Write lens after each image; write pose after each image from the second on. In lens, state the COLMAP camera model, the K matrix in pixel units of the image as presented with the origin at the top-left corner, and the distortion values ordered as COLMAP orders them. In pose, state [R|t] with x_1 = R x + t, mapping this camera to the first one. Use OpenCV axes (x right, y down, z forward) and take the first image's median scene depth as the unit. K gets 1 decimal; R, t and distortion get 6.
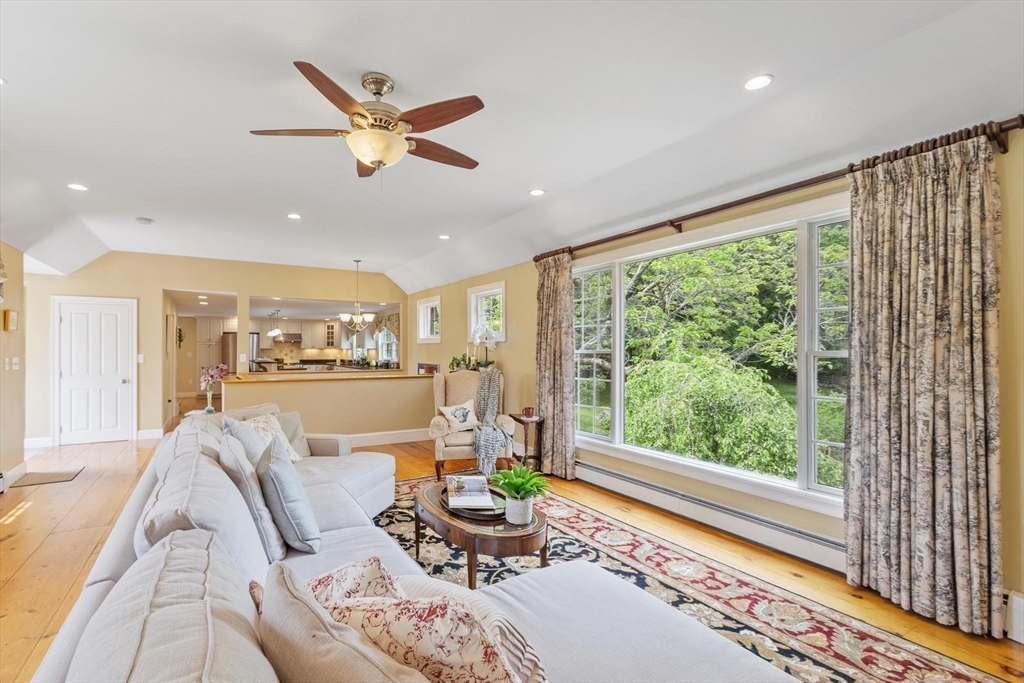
lens RADIAL K [[446.8, 0, 508.8], [0, 446.8, 345.8], [0, 0, 1]] dist [-0.001640, 0.000155]
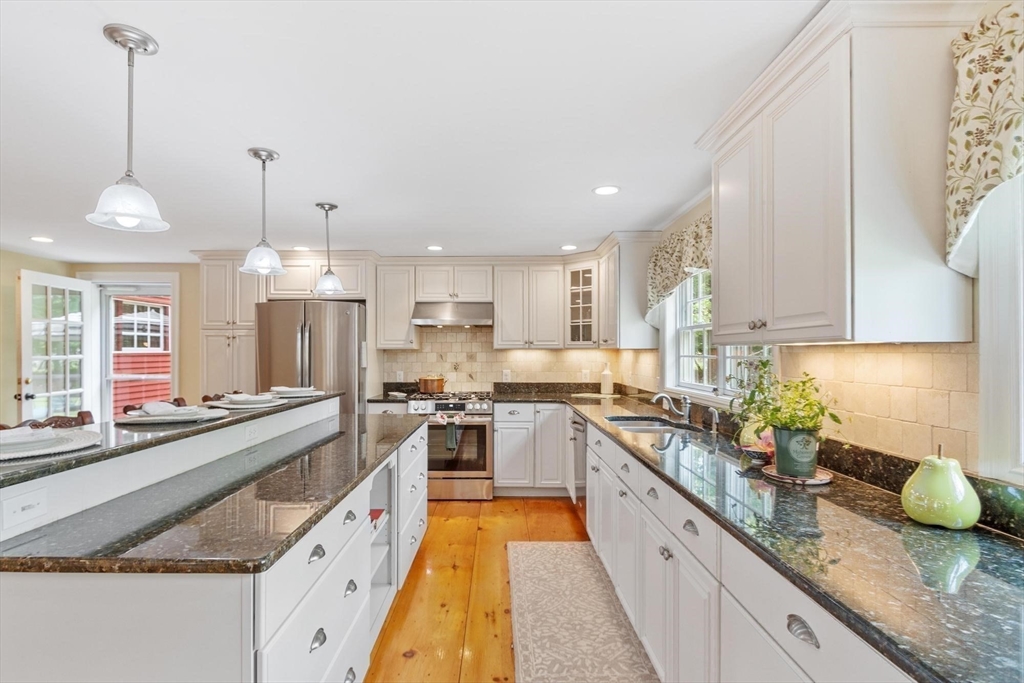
lens RADIAL K [[542.0, 0, 508.7], [0, 542.0, 347.7], [0, 0, 1]] dist [0.002103, -0.001575]
pose [[0.852905, -0.000183, -0.522066, -0.253174], [-0.001665, 0.999994, -0.003071, 0.006615], [0.522063, 0.003488, 0.852900, 0.669781]]
